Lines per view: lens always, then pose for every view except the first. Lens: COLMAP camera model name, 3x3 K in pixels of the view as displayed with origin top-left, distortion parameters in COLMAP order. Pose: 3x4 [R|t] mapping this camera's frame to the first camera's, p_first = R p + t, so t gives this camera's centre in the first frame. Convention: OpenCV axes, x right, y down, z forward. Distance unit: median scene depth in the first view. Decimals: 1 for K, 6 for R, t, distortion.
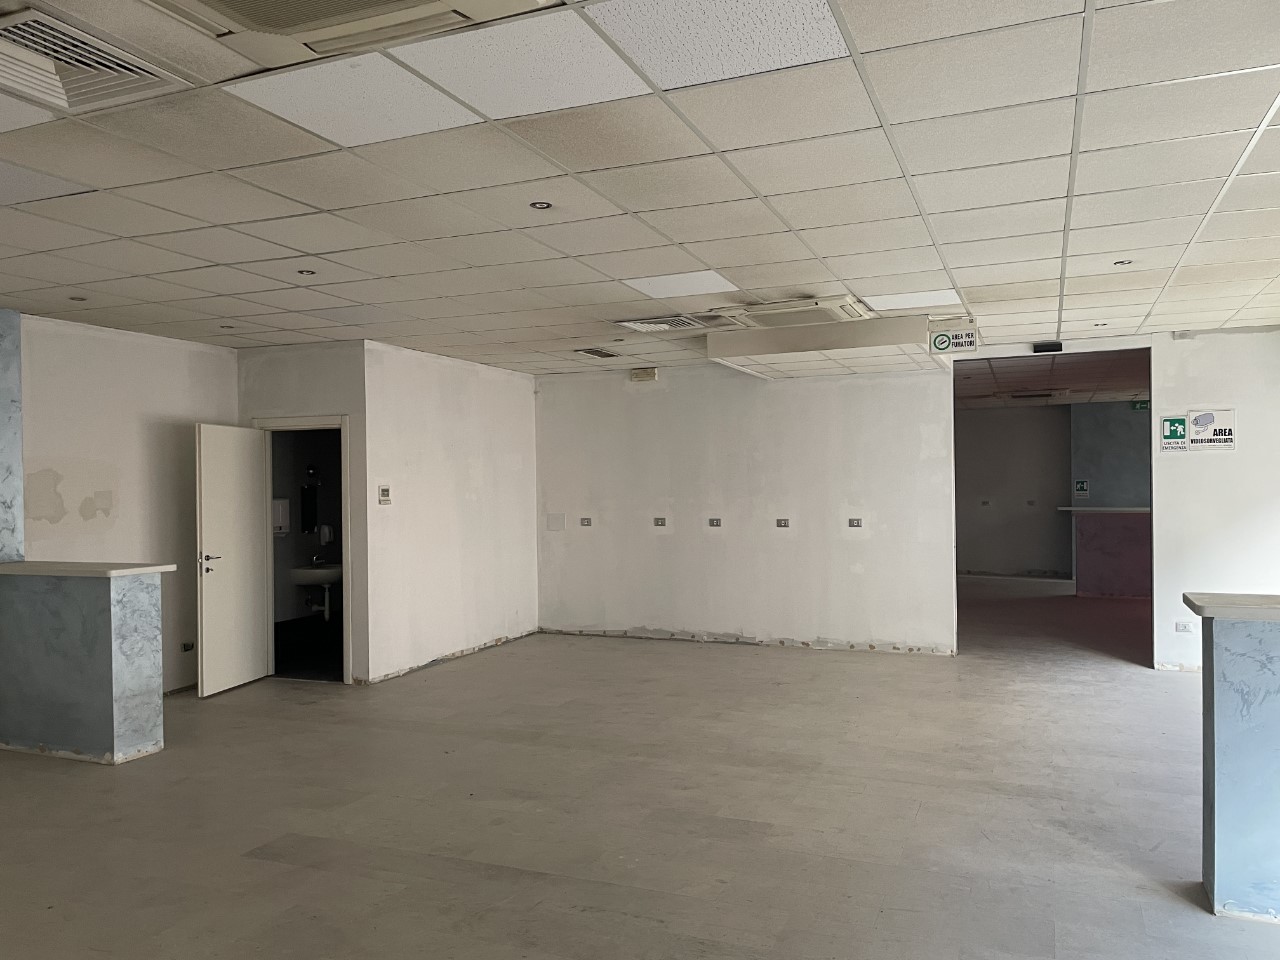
lens RADIAL K [[957.3, 0, 635.7], [0, 957.3, 488.2], [0, 0, 1]] dist [0.095818, -0.117415]
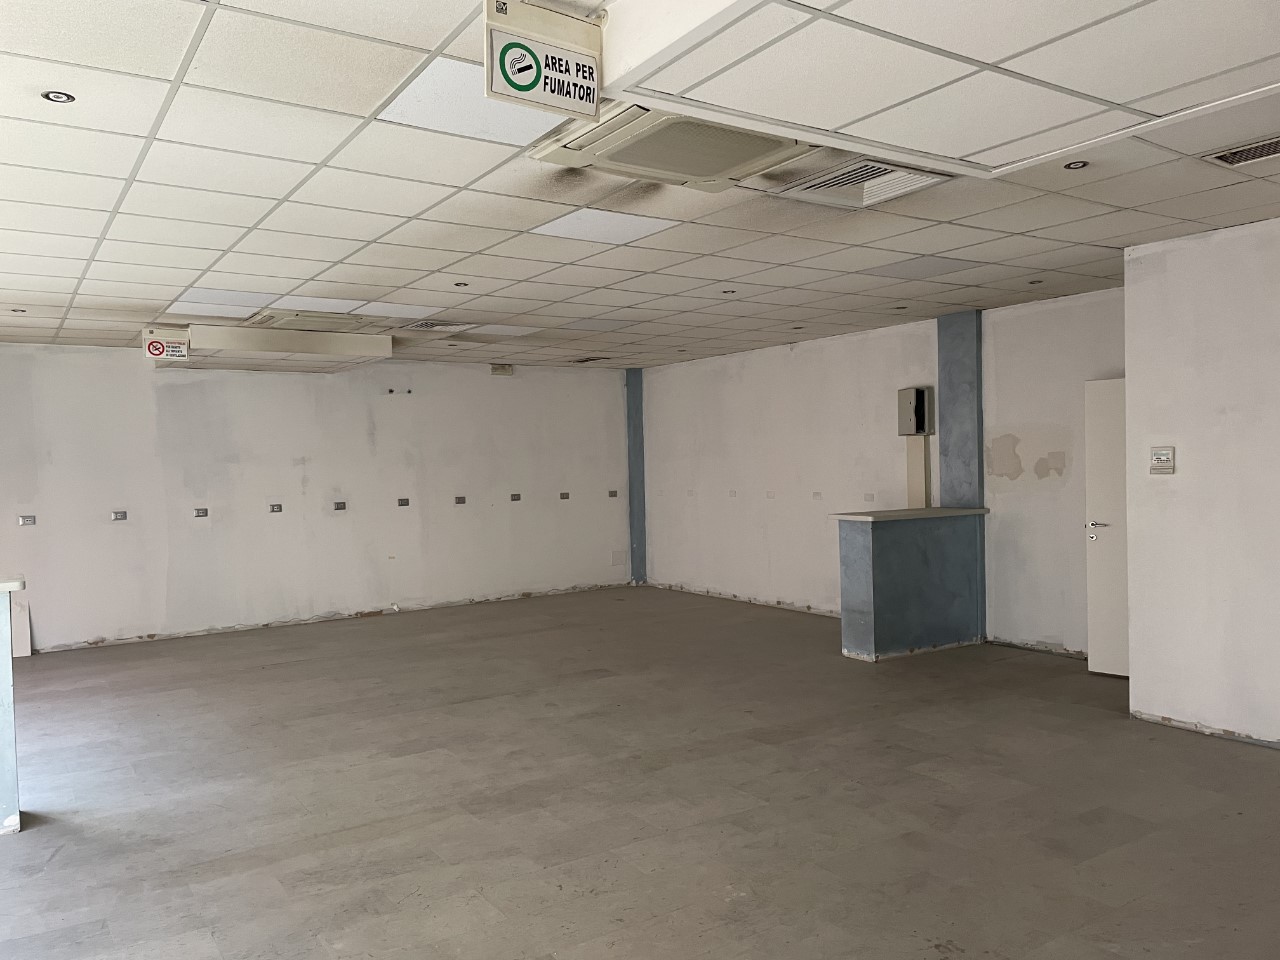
lens RADIAL K [[957.3, 0, 638.4], [0, 957.3, 478.2], [0, 0, 1]] dist [0.095818, -0.117415]
pose [[-0.551755, 0.039622, -0.833065, 0.533497], [0.030976, 0.999155, 0.027005, -0.010163], [0.833431, -0.010905, -0.552516, 1.070632]]
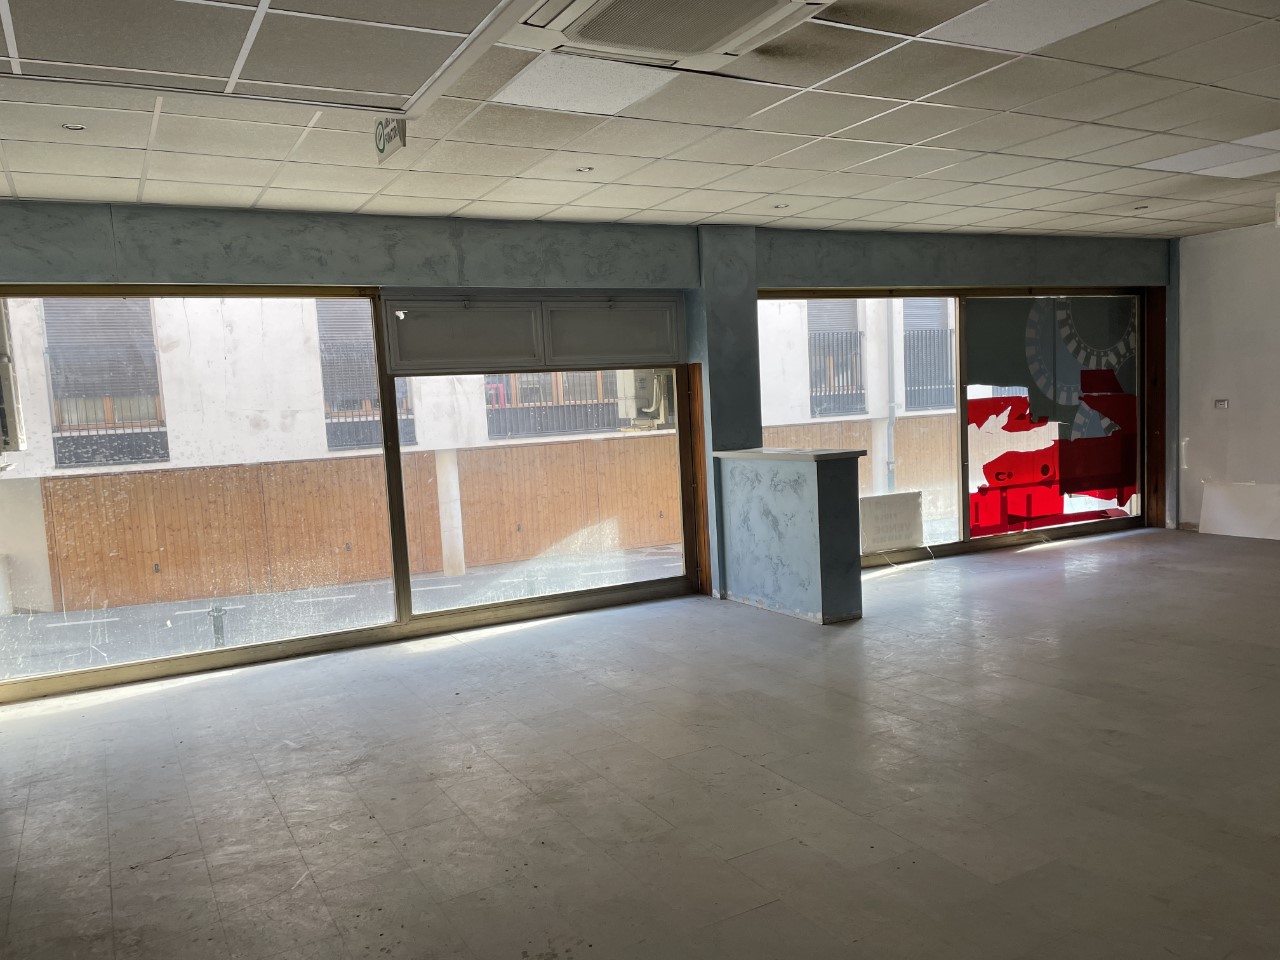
lens RADIAL K [[957.3, 0, 634.2], [0, 957.3, 489.0], [0, 0, 1]] dist [0.095818, -0.117415]
pose [[-0.783137, 0.000854, 0.621849, -0.092127], [0.067135, 0.994270, 0.083182, 0.005850], [-0.618215, 0.106891, -0.778707, 1.178998]]
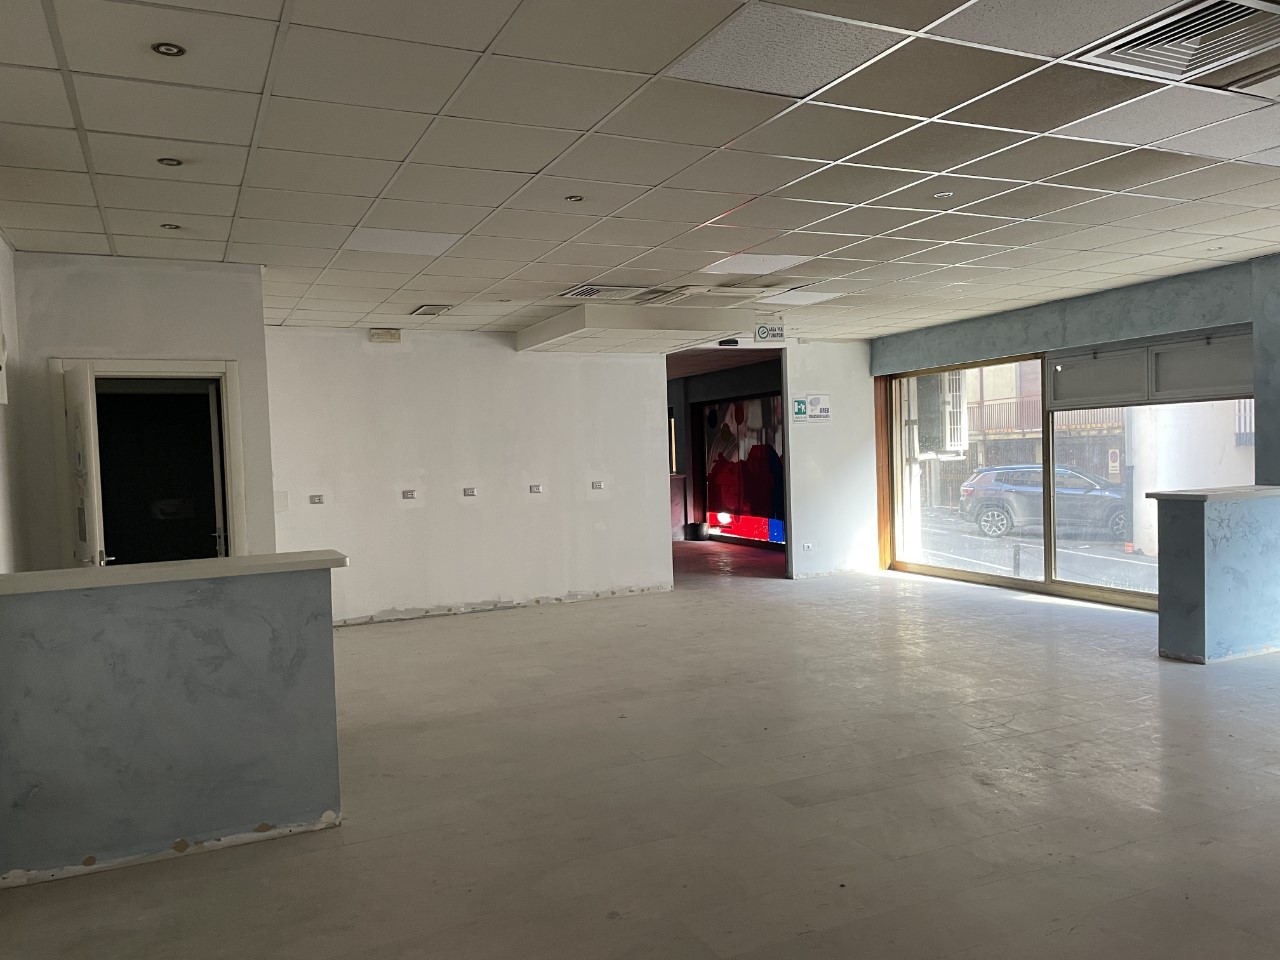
lens RADIAL K [[957.3, 0, 632.0], [0, 957.3, 489.6], [0, 0, 1]] dist [0.095818, -0.117415]
pose [[0.672928, -0.038865, 0.738687, -0.644684], [0.028734, 0.999238, 0.026397, 0.014328], [-0.739150, 0.003463, 0.673532, 0.245668]]
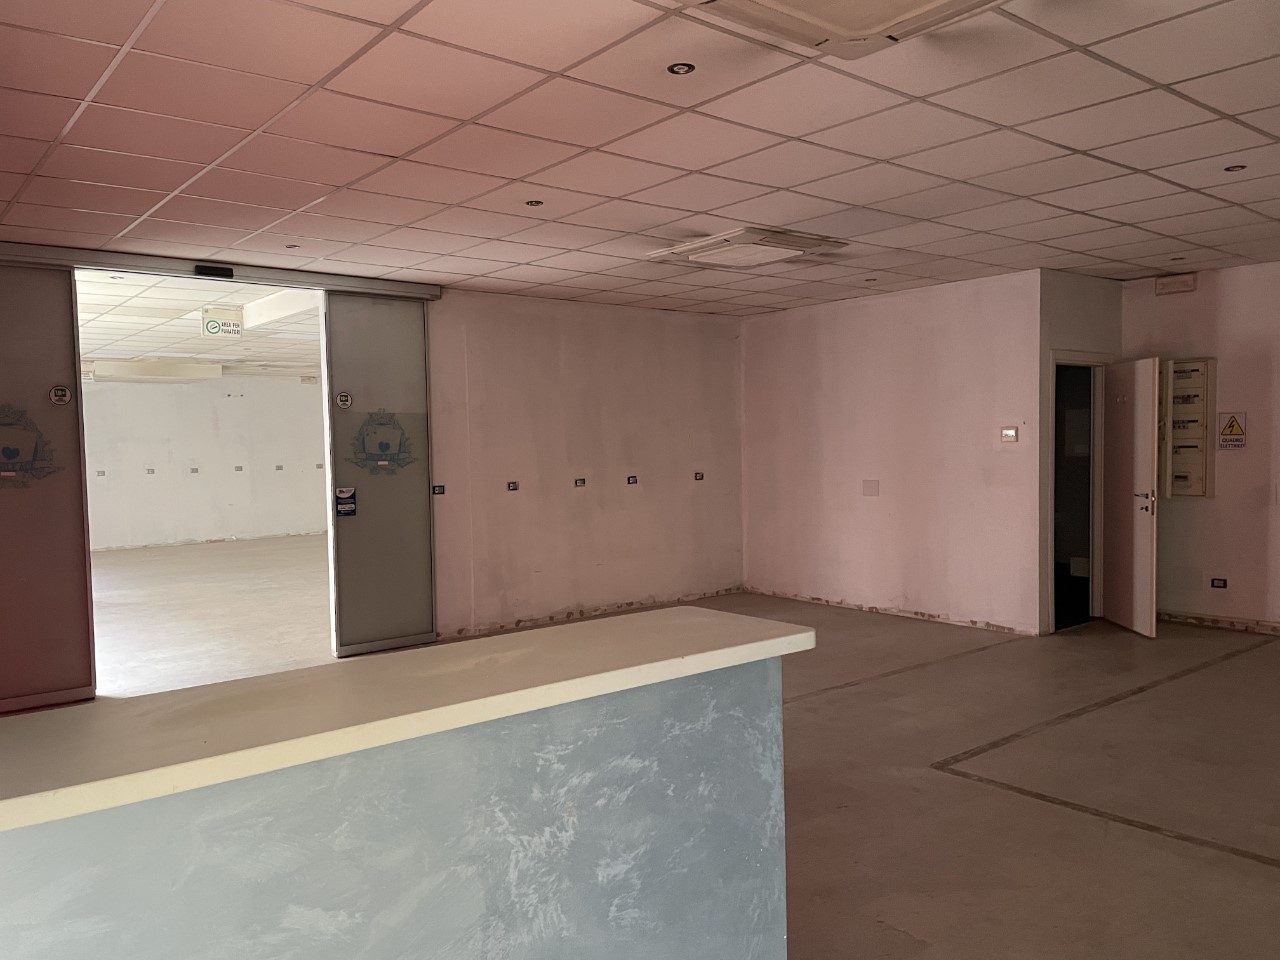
lens RADIAL K [[957.3, 0, 627.7], [0, 957.3, 484.1], [0, 0, 1]] dist [0.095818, -0.117415]
pose [[-0.477115, 0.062383, -0.876624, 1.009988], [0.026288, 0.998044, 0.056716, -0.012188], [0.878447, 0.004016, -0.477822, 1.767161]]
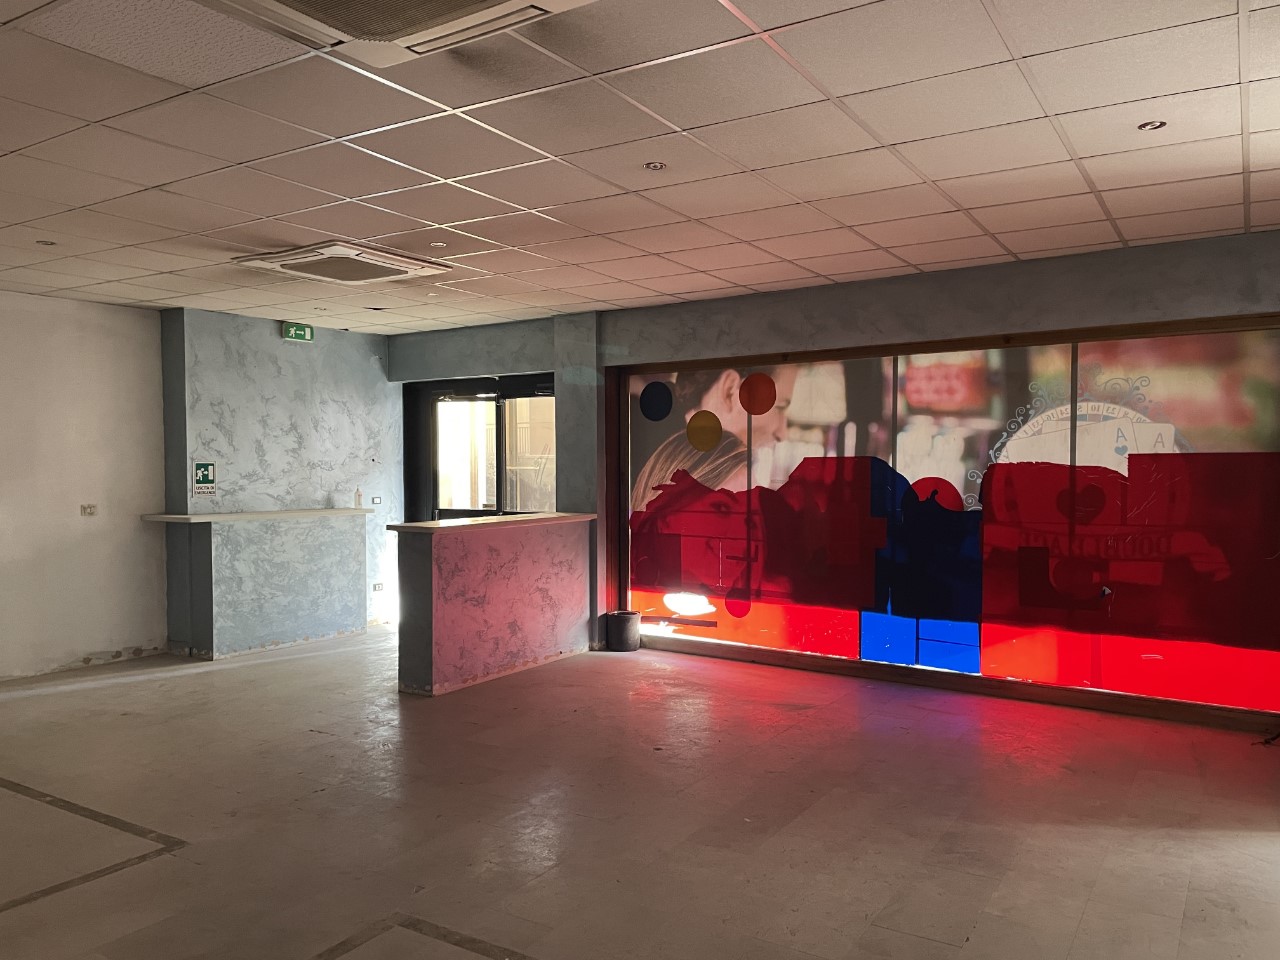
lens RADIAL K [[957.3, 0, 638.8], [0, 957.3, 491.0], [0, 0, 1]] dist [0.095818, -0.117415]
pose [[0.163860, -0.016391, 0.986347, -0.016129], [0.005111, 0.999863, 0.015766, 0.000396], [-0.986470, 0.002458, 0.163921, 1.339502]]
